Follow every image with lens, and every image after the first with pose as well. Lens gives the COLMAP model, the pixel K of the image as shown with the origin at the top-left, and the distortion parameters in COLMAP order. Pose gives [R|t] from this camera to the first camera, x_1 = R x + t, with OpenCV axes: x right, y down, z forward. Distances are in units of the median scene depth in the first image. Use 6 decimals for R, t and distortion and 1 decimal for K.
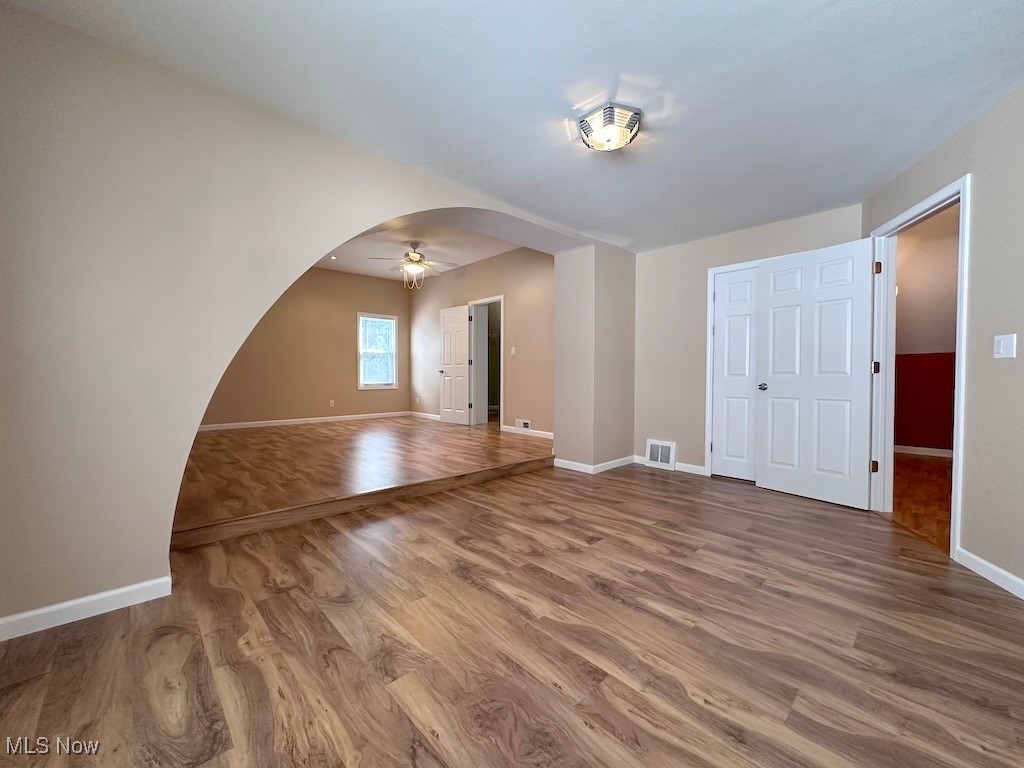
lens RADIAL K [[409.7, 0, 513.2], [0, 409.7, 383.1], [0, 0, 1]] dist [-0.004514, 0.001325]
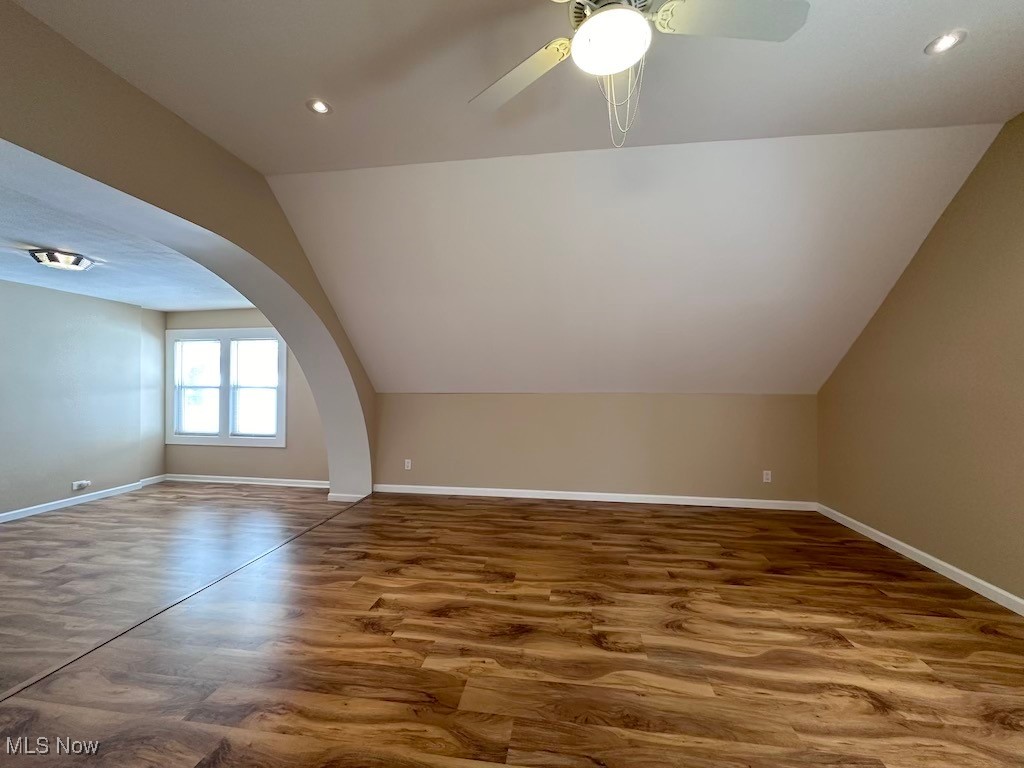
lens RADIAL K [[409.7, 0, 513.3], [0, 409.7, 381.9], [0, 0, 1]] dist [-0.004514, 0.001325]
pose [[-0.790800, -0.012645, -0.611945, -0.069724], [-0.022147, 0.999723, 0.007962, -0.110449], [0.611674, 0.019849, -0.790861, 1.507849]]
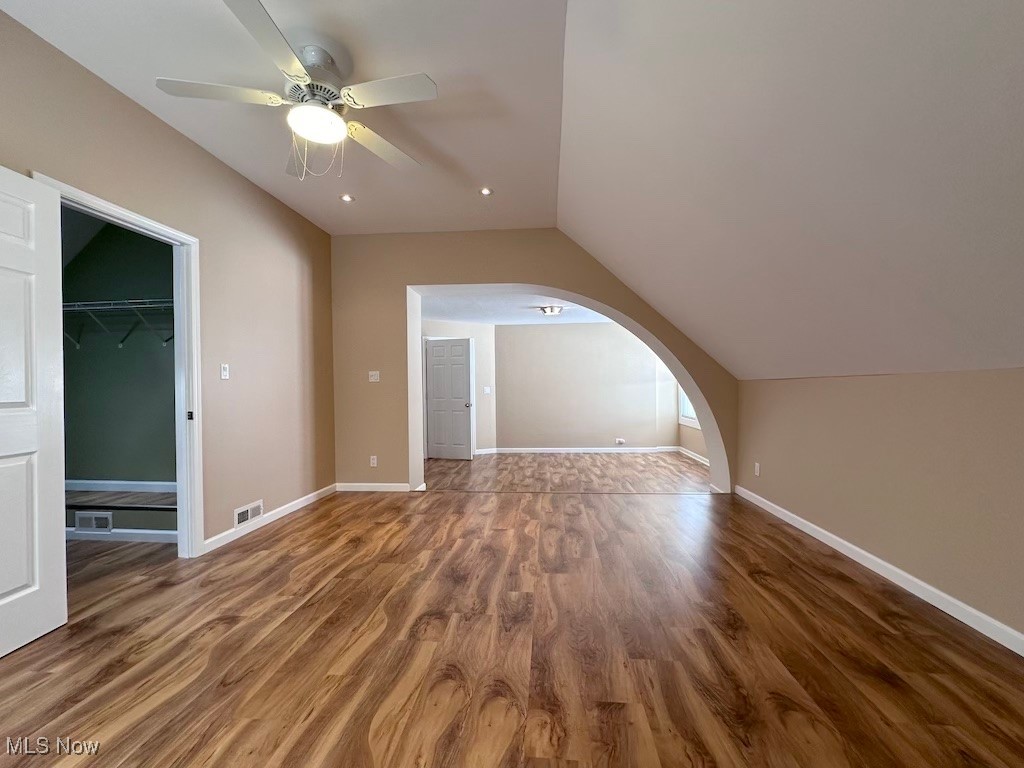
lens RADIAL K [[409.7, 0, 508.7], [0, 409.7, 383.9], [0, 0, 1]] dist [-0.004514, 0.001325]
pose [[-0.651771, 0.006021, 0.758392, -0.784635], [0.025037, 0.999594, 0.013581, -0.083474], [-0.758002, 0.027840, -0.651657, 1.442307]]
